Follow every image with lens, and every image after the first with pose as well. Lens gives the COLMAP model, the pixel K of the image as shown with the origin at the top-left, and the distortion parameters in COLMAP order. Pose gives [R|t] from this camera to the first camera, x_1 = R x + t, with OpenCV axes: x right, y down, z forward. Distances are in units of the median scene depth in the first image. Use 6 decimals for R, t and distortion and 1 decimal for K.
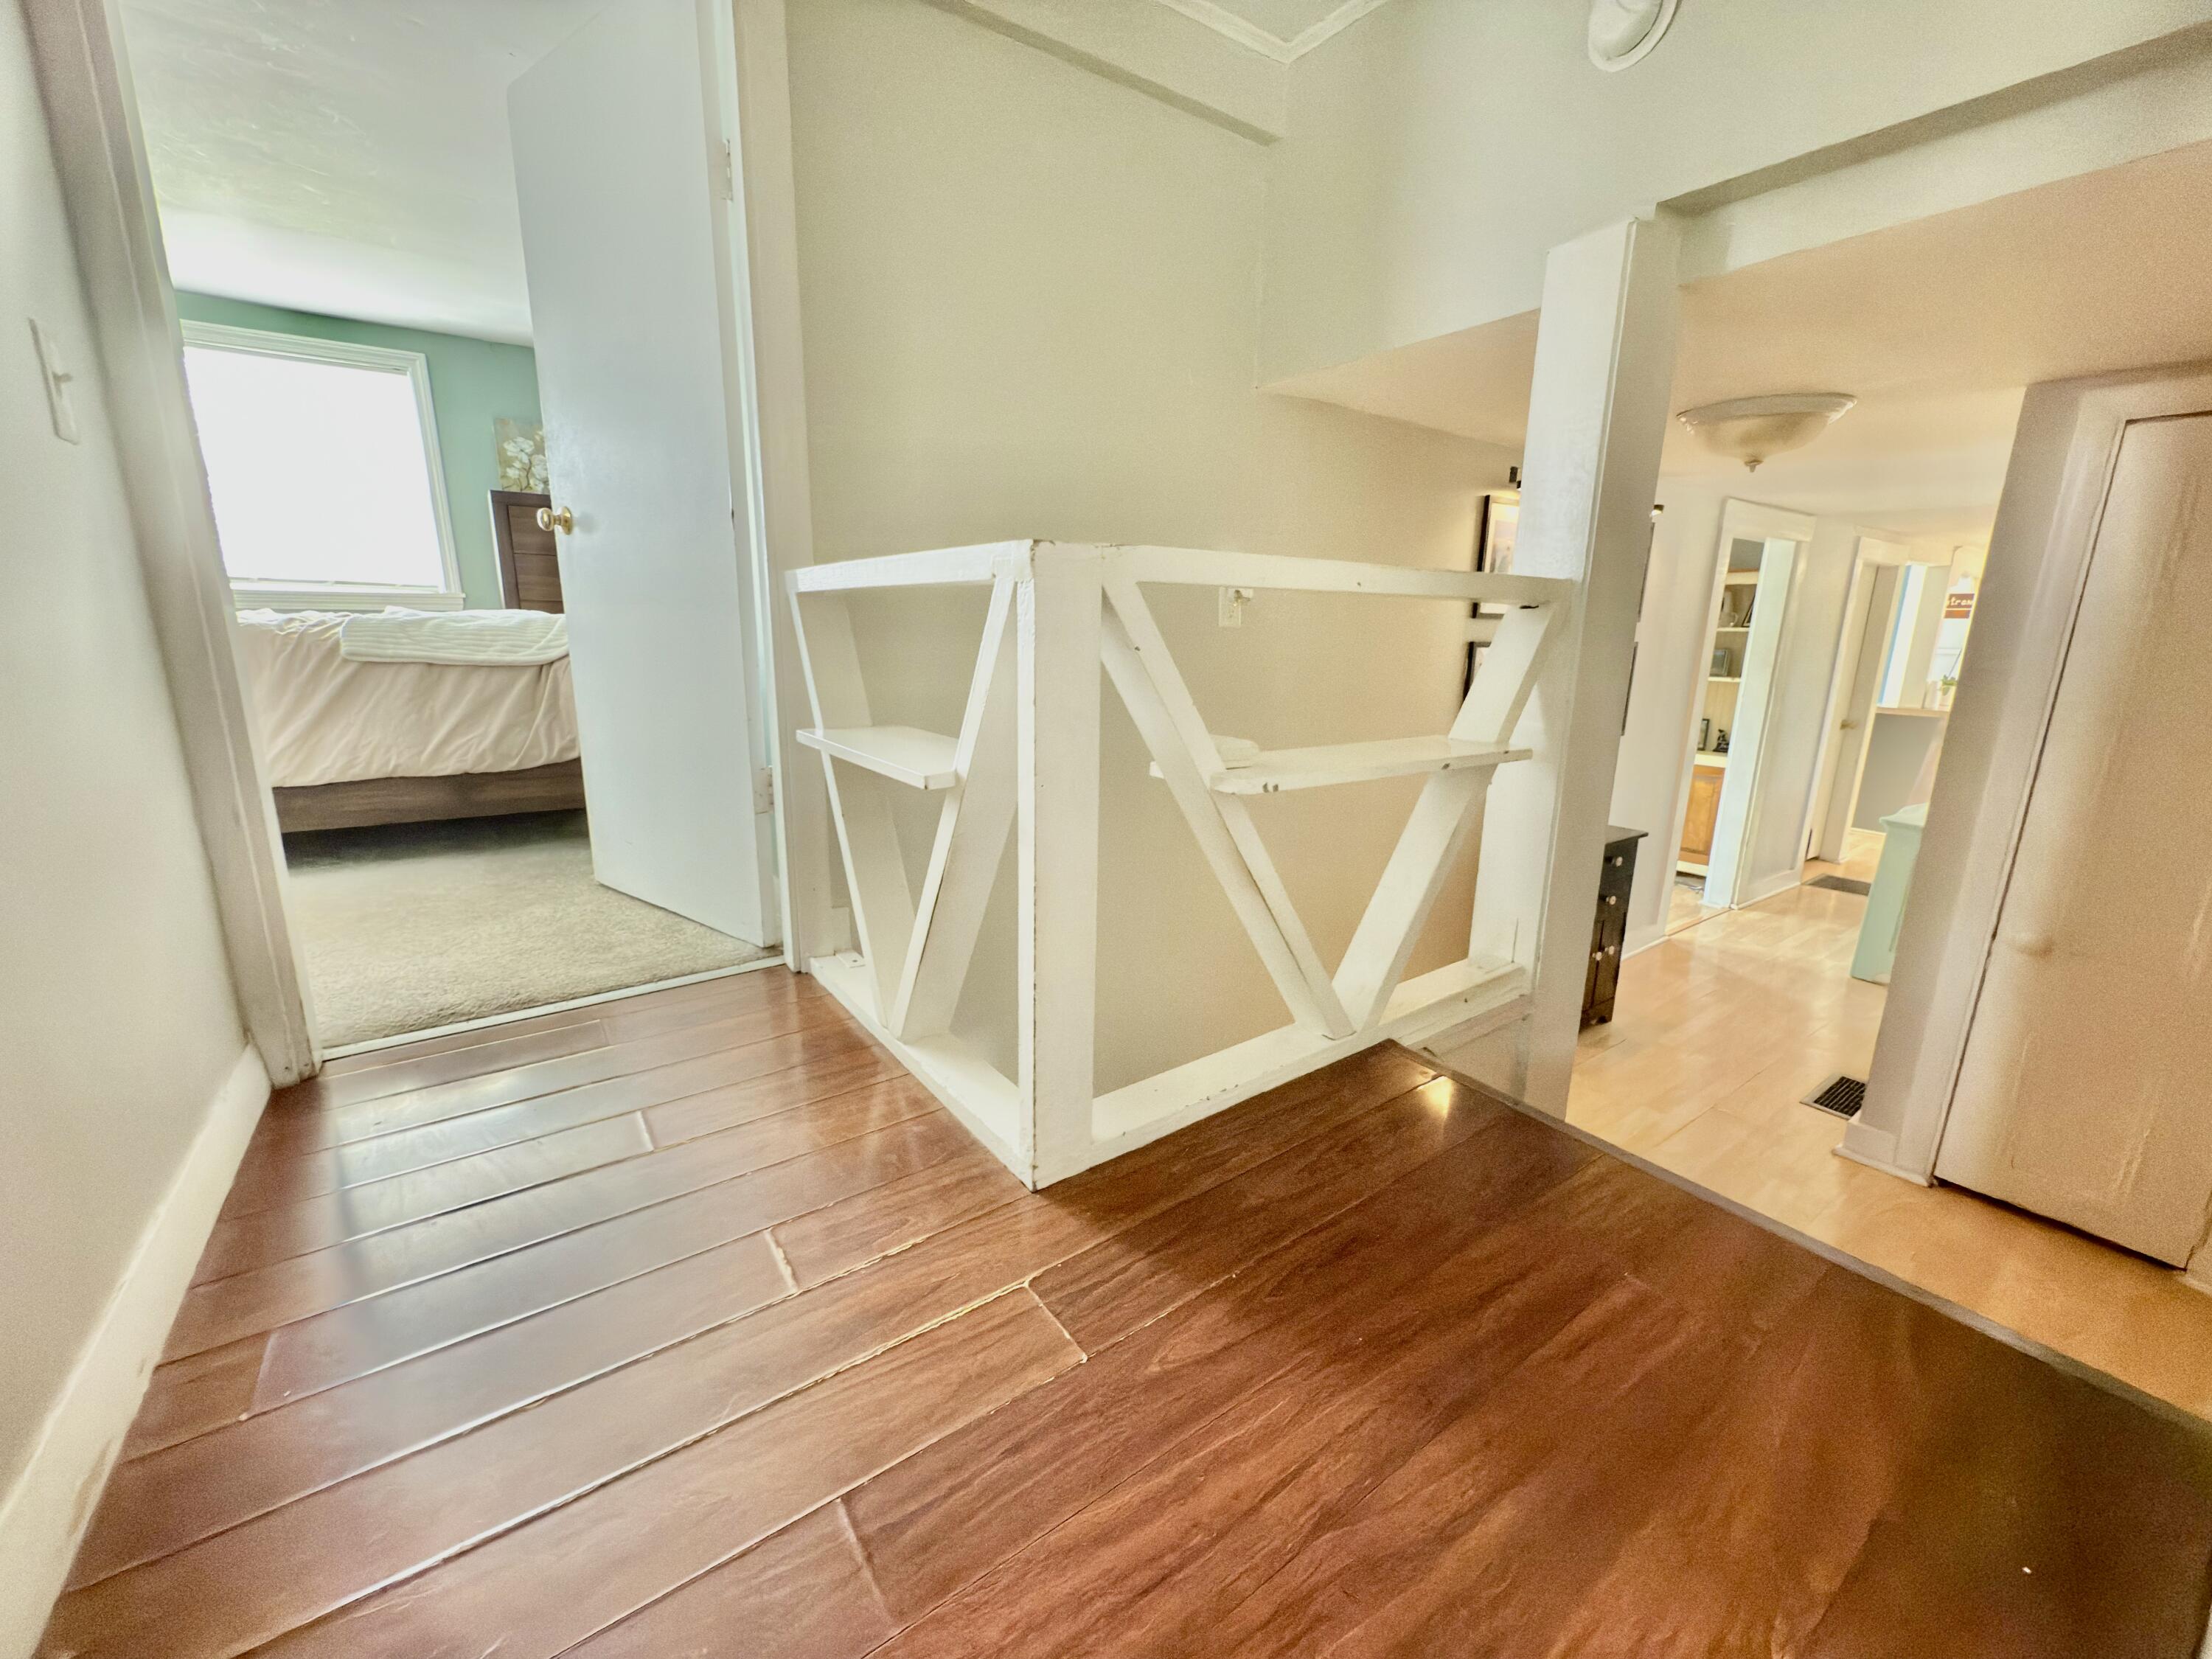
lens RADIAL K [[877.6, 0, 1098.7], [0, 877.6, 824.2], [0, 0, 1]] dist [0.001080, -0.000466]
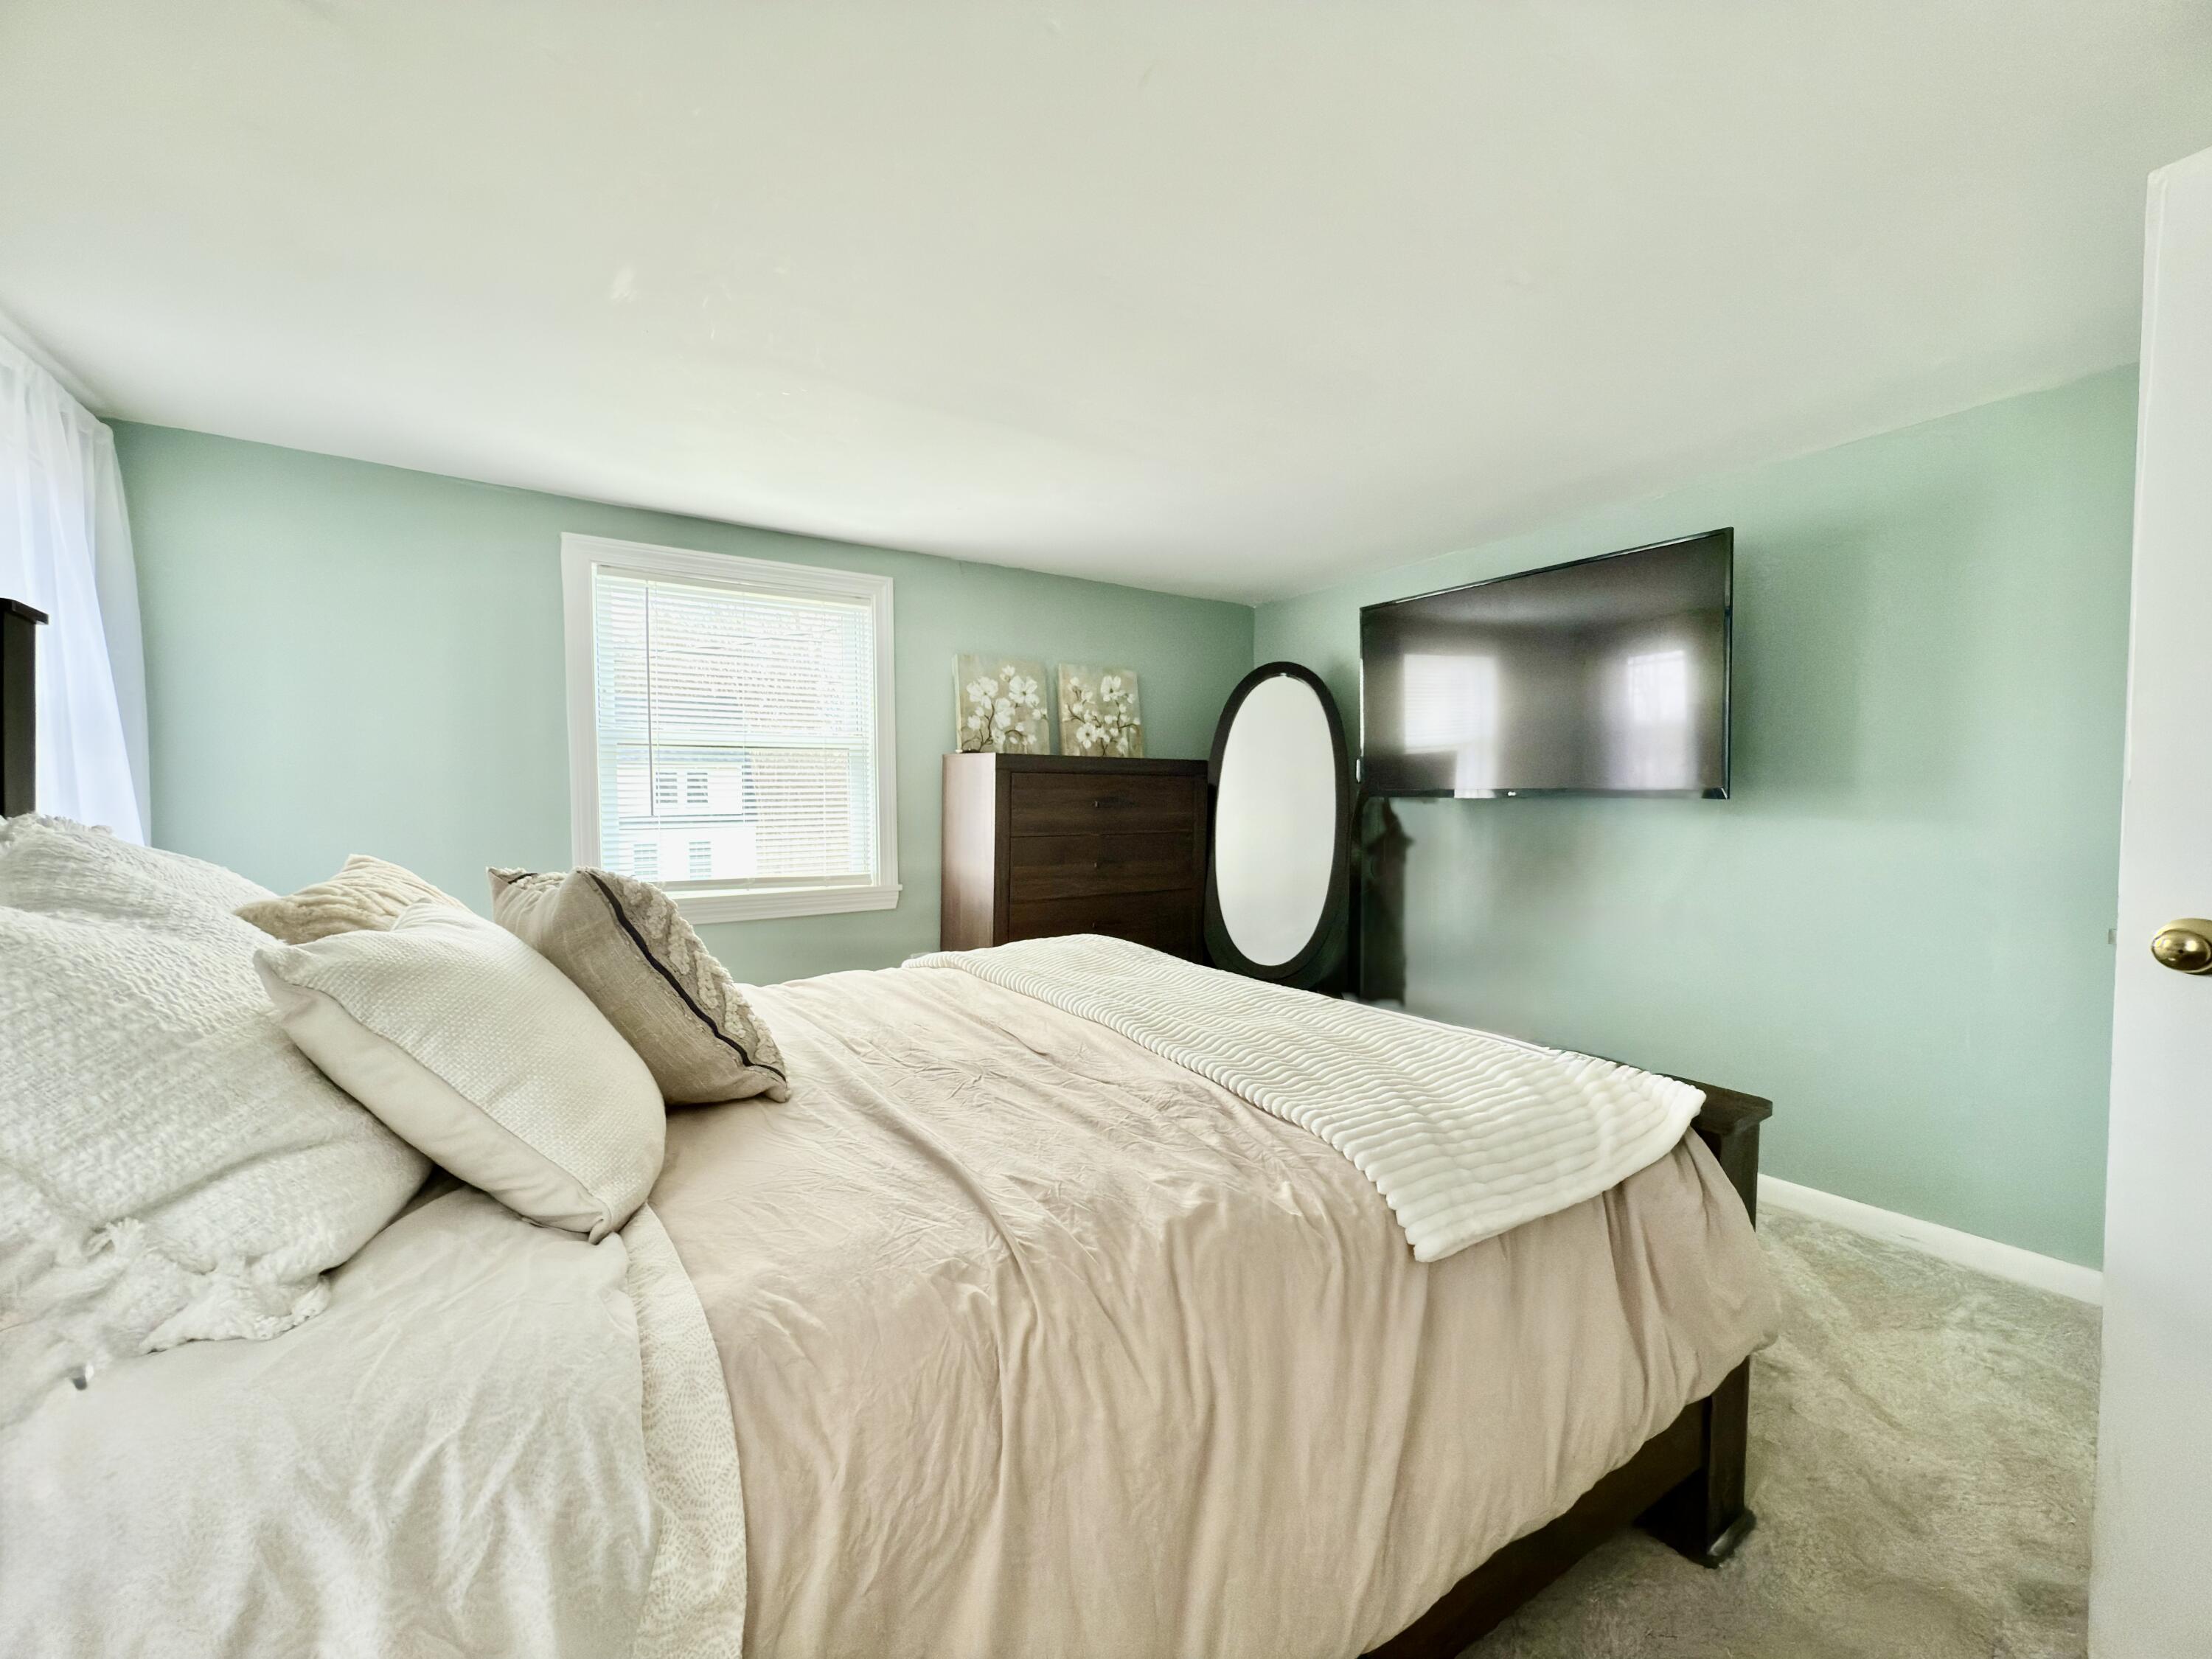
lens RADIAL K [[877.6, 0, 1105.0], [0, 877.6, 826.3], [0, 0, 1]] dist [0.001080, -0.000466]
pose [[0.999199, -0.011410, -0.038350, -0.930046], [0.003768, 0.981050, -0.193719, -0.297826], [0.039833, 0.193420, 0.980307, 0.513031]]
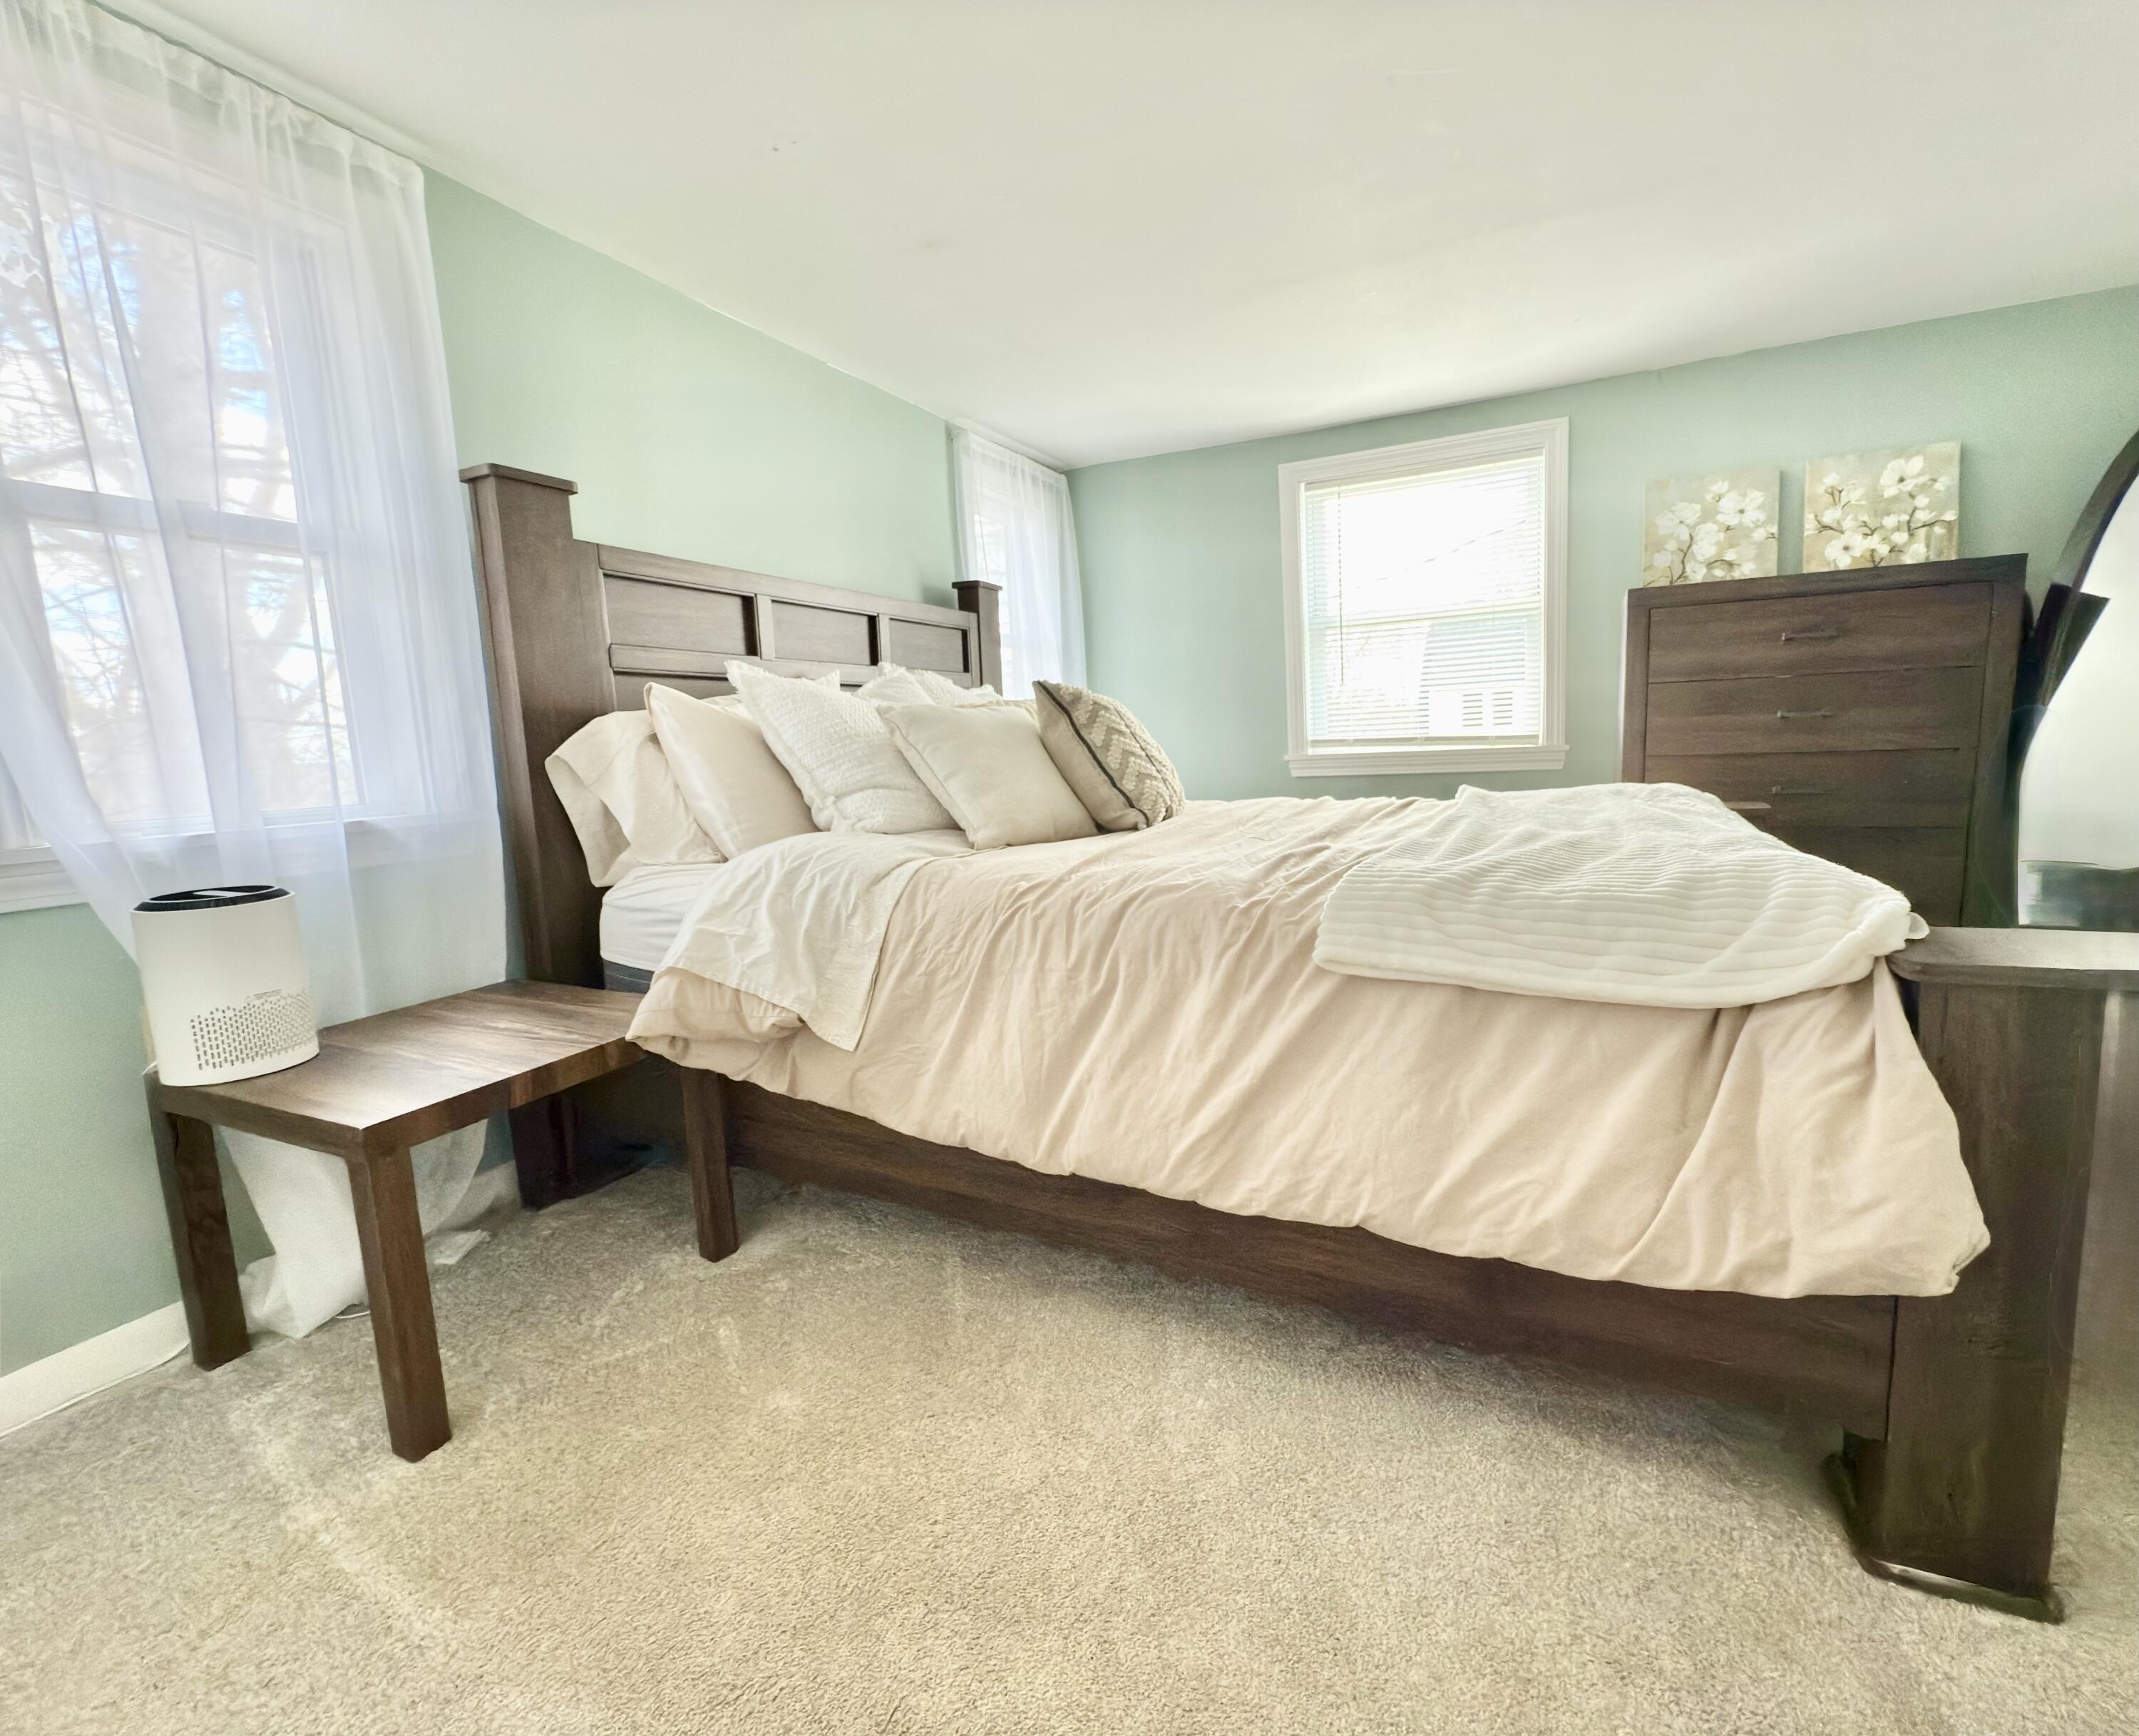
lens RADIAL K [[921.3, 0, 1157.7], [0, 921.3, 858.9], [0, 0, 1]] dist [0.000957, -0.000003]
pose [[0.514345, 0.077465, -0.854077, -0.453457], [-0.144463, 0.989506, 0.002749, -0.224227], [0.845328, 0.121969, 0.520139, 0.622320]]
